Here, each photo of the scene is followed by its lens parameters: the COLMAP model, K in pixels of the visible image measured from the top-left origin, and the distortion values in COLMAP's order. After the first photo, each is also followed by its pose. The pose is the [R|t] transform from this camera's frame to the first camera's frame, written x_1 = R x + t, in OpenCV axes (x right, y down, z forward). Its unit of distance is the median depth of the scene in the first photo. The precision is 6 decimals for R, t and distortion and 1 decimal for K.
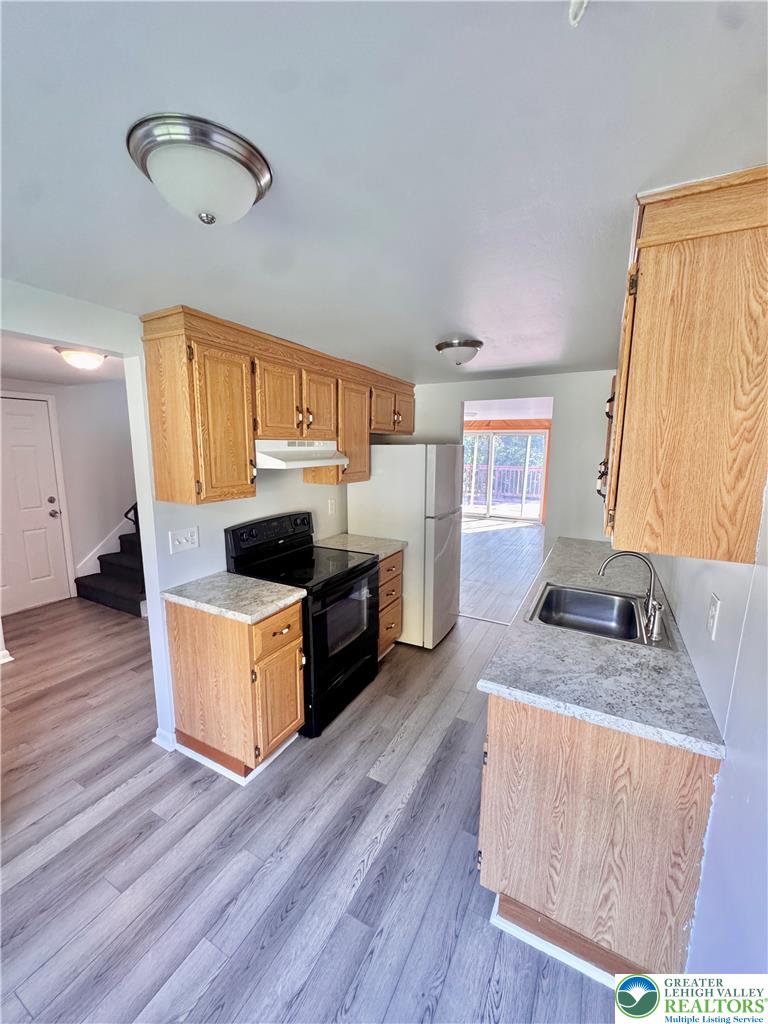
lens RADIAL K [[408.9, 0, 382.5], [0, 408.9, 512.0], [0, 0, 1]] dist [-0.001504, 0.000905]
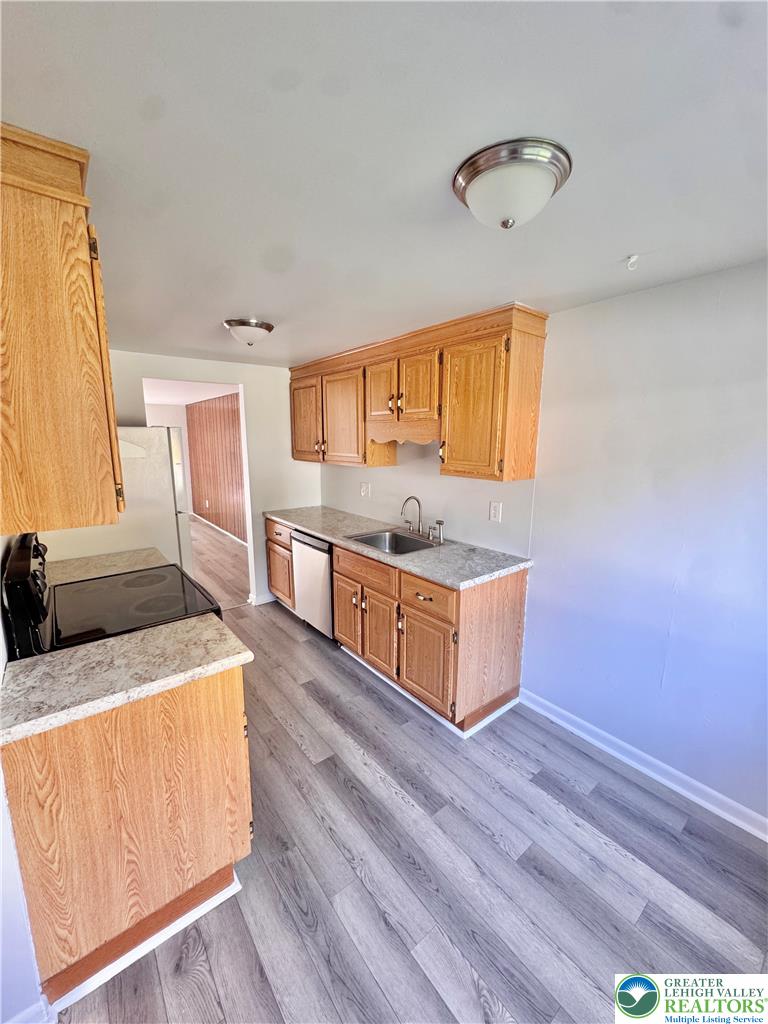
lens RADIAL K [[408.9, 0, 384.5], [0, 408.9, 513.5], [0, 0, 1]] dist [-0.001504, 0.000905]
pose [[0.393442, -0.172323, 0.903055, -0.897024], [0.145846, 0.981536, 0.123757, -0.051616], [-0.907707, 0.083016, 0.411310, 0.466815]]
